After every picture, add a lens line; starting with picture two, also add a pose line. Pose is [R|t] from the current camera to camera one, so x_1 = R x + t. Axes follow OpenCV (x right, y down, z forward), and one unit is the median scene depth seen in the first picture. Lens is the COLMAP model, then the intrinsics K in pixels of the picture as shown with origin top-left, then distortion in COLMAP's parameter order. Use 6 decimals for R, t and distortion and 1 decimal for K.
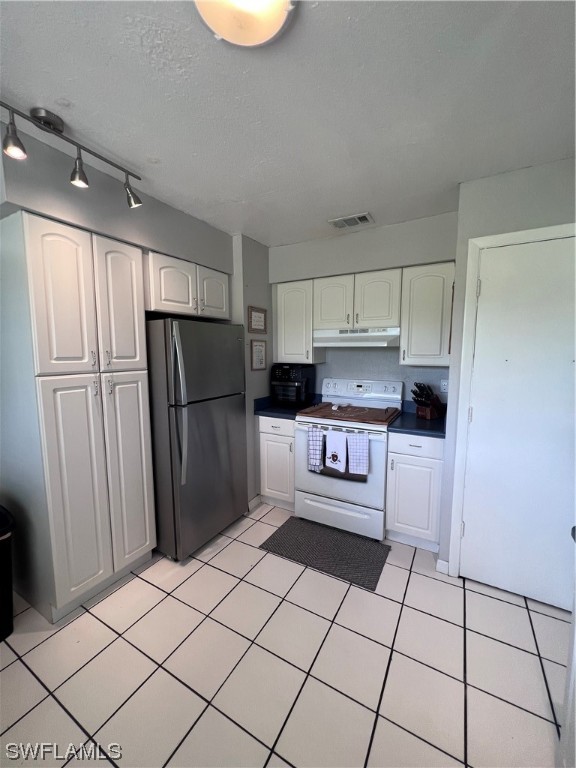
lens RADIAL K [[307.0, 0, 287.5], [0, 307.0, 384.1], [0, 0, 1]] dist [0.001809, 0.000701]
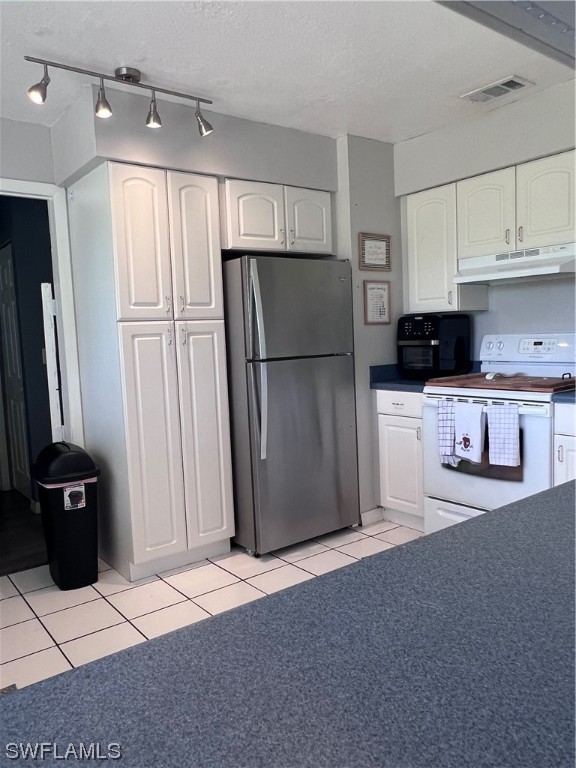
lens RADIAL K [[580.0, 0, 287.6], [0, 580.0, 384.0], [0, 0, 1]] dist [0.014989, -0.004332]
pose [[0.921574, -0.001304, -0.388201, 0.293199], [-0.003021, 0.999940, -0.010531, 0.133700], [0.388192, 0.010878, 0.921514, -0.362077]]
